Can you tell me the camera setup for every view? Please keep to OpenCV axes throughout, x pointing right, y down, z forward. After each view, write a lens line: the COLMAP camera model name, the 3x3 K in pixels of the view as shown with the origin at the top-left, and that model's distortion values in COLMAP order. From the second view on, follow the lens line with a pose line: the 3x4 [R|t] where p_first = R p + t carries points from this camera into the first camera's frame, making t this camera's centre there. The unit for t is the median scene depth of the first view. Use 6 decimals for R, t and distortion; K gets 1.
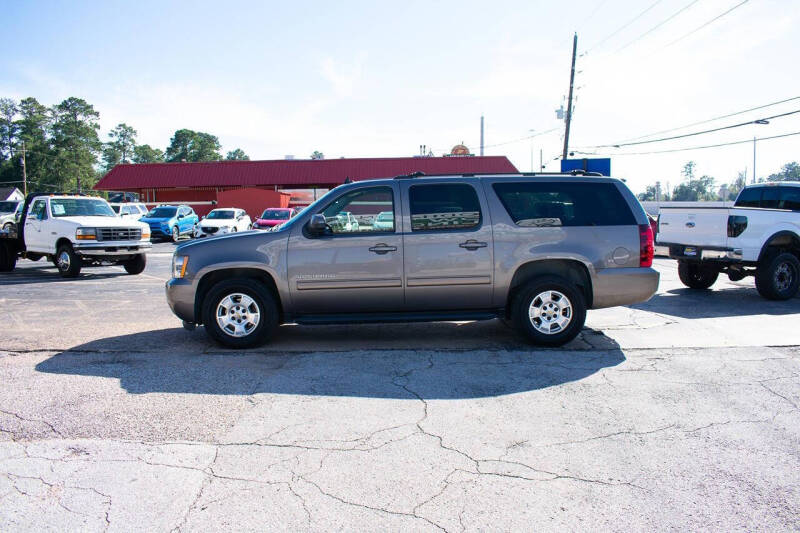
lens RADIAL K [[621.5, 0, 405.1], [0, 621.5, 266.4], [0, 0, 1]] dist [-0.099981, 0.018099]
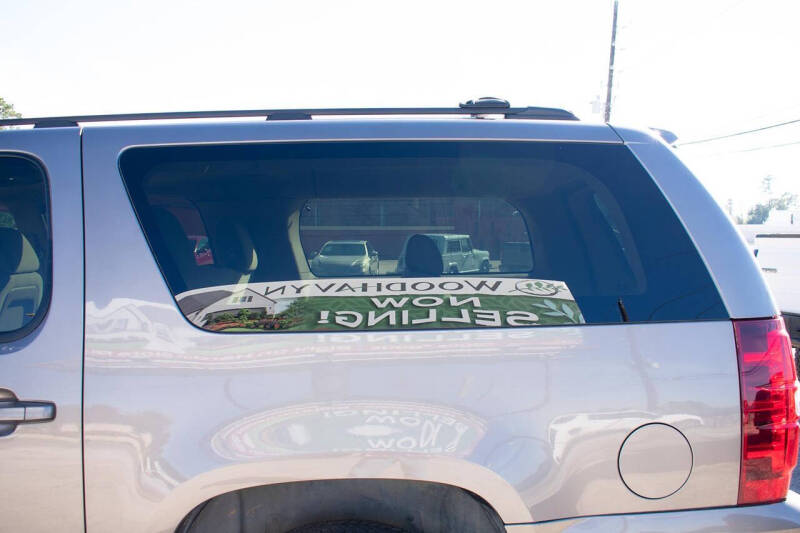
lens RADIAL K [[764.7, 0, 404.5], [0, 764.7, 268.7], [0, 0, 1]] dist [-0.080467, 0.000000]
pose [[0.999896, 0.000226, -0.014386, 0.146698], [-0.000919, 0.998837, -0.048203, -0.041077], [0.014358, 0.048211, 0.998734, 0.400862]]
